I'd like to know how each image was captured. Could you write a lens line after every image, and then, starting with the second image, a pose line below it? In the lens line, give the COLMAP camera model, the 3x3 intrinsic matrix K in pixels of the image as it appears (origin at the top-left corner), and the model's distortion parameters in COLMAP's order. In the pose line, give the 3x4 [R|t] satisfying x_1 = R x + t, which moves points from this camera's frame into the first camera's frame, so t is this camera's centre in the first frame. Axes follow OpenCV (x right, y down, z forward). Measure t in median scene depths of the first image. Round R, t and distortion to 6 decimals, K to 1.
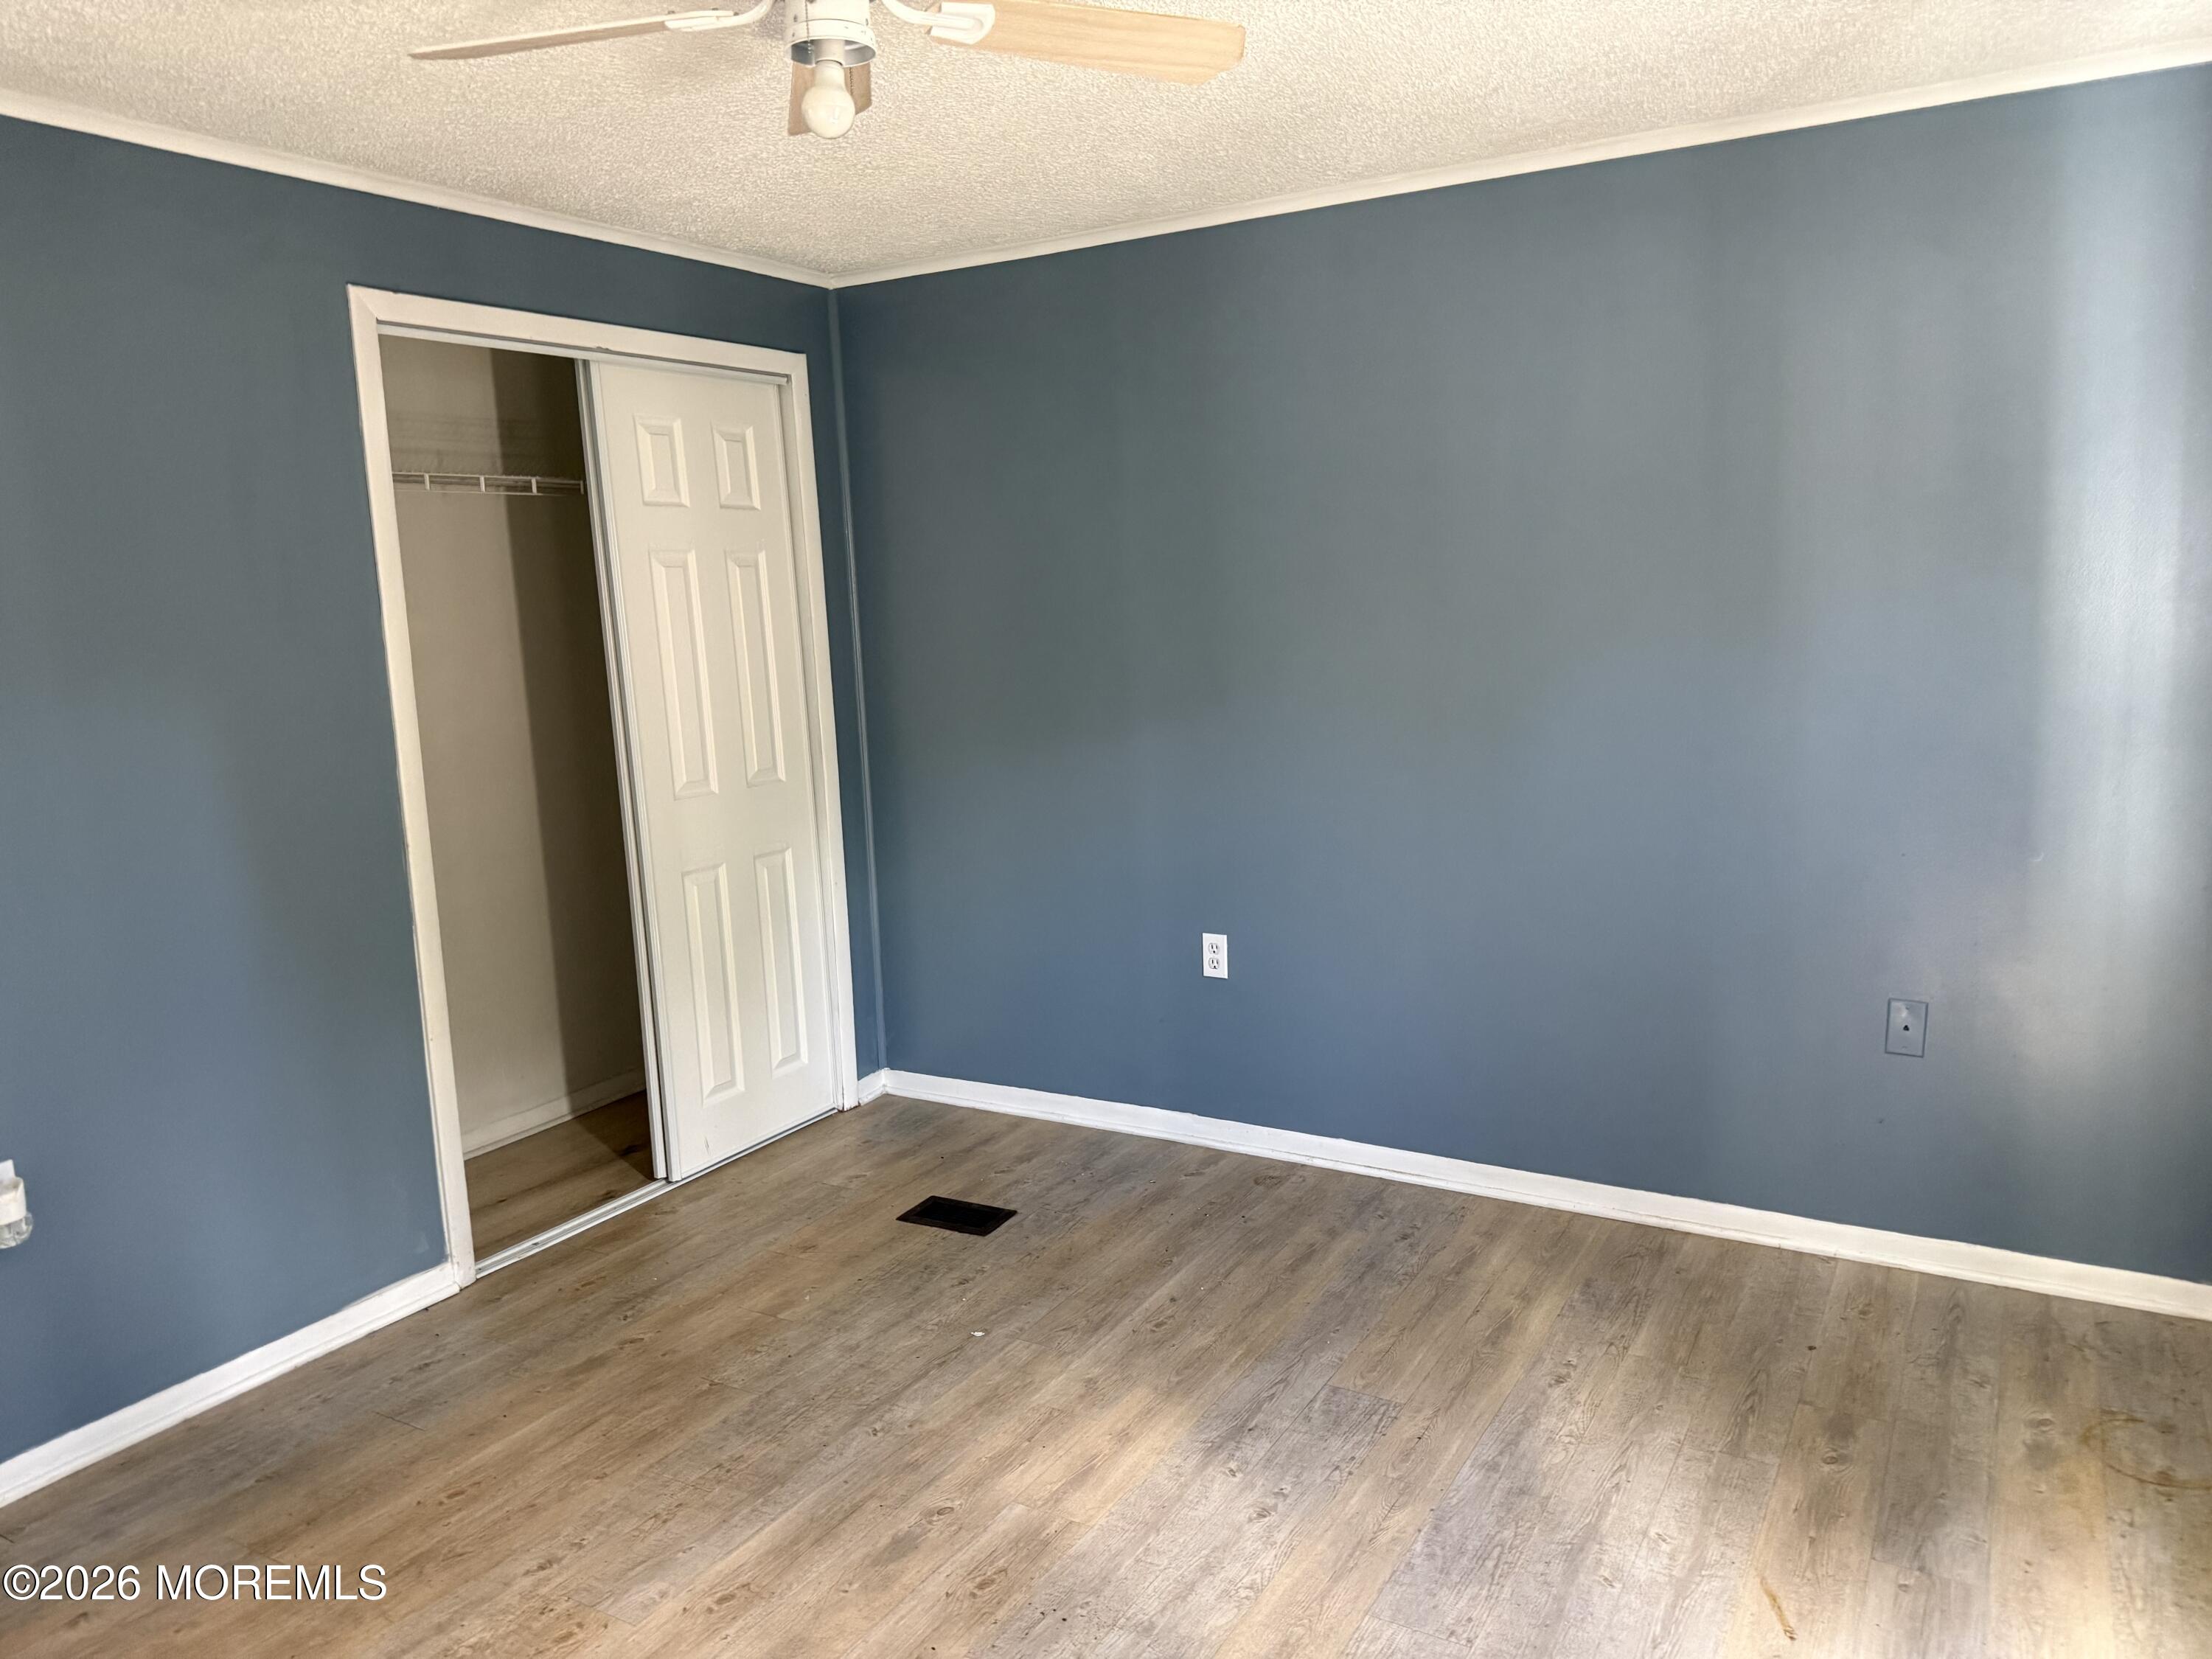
lens RADIAL K [[1582.7, 0, 1109.4], [0, 1582.7, 832.8], [0, 0, 1]] dist [0.074822, -0.098645]
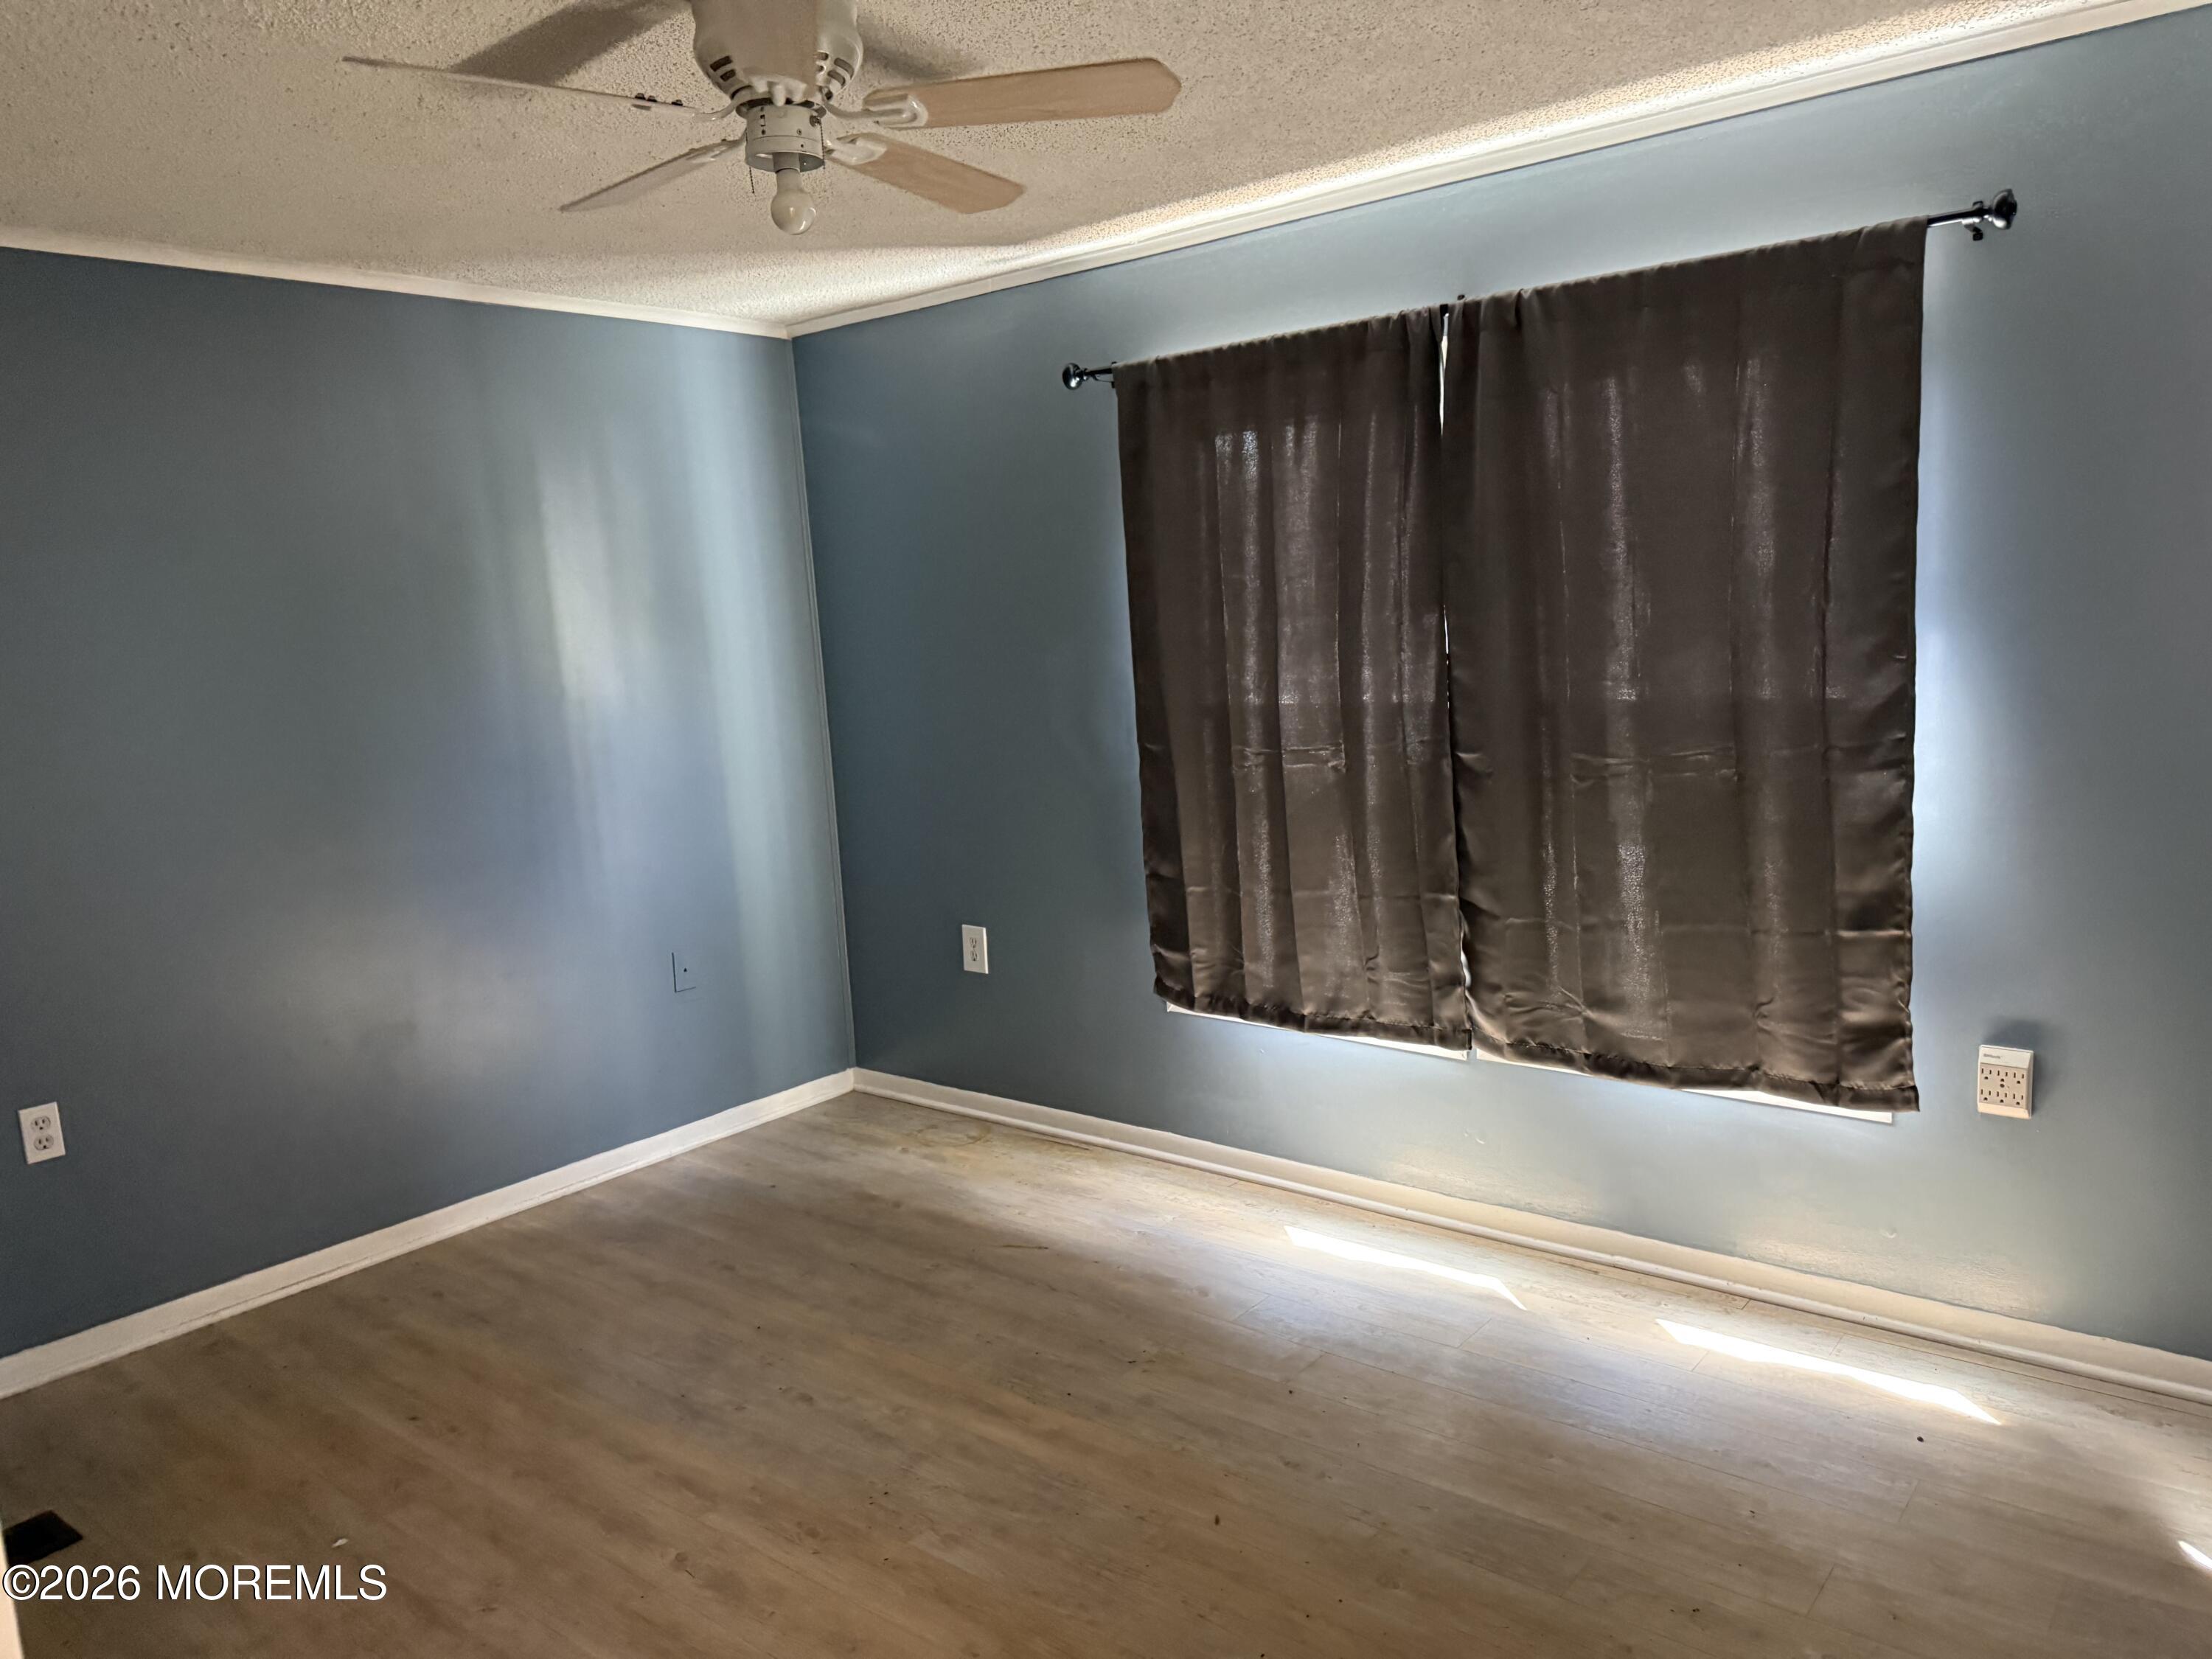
lens RADIAL K [[1582.7, 0, 1107.6], [0, 1582.7, 828.1], [0, 0, 1]] dist [0.074822, -0.098645]
pose [[0.138345, -0.107774, 0.984503, -0.779219], [0.207109, 0.975231, 0.077655, -0.028957], [-0.968487, 0.193156, 0.157239, 0.397745]]
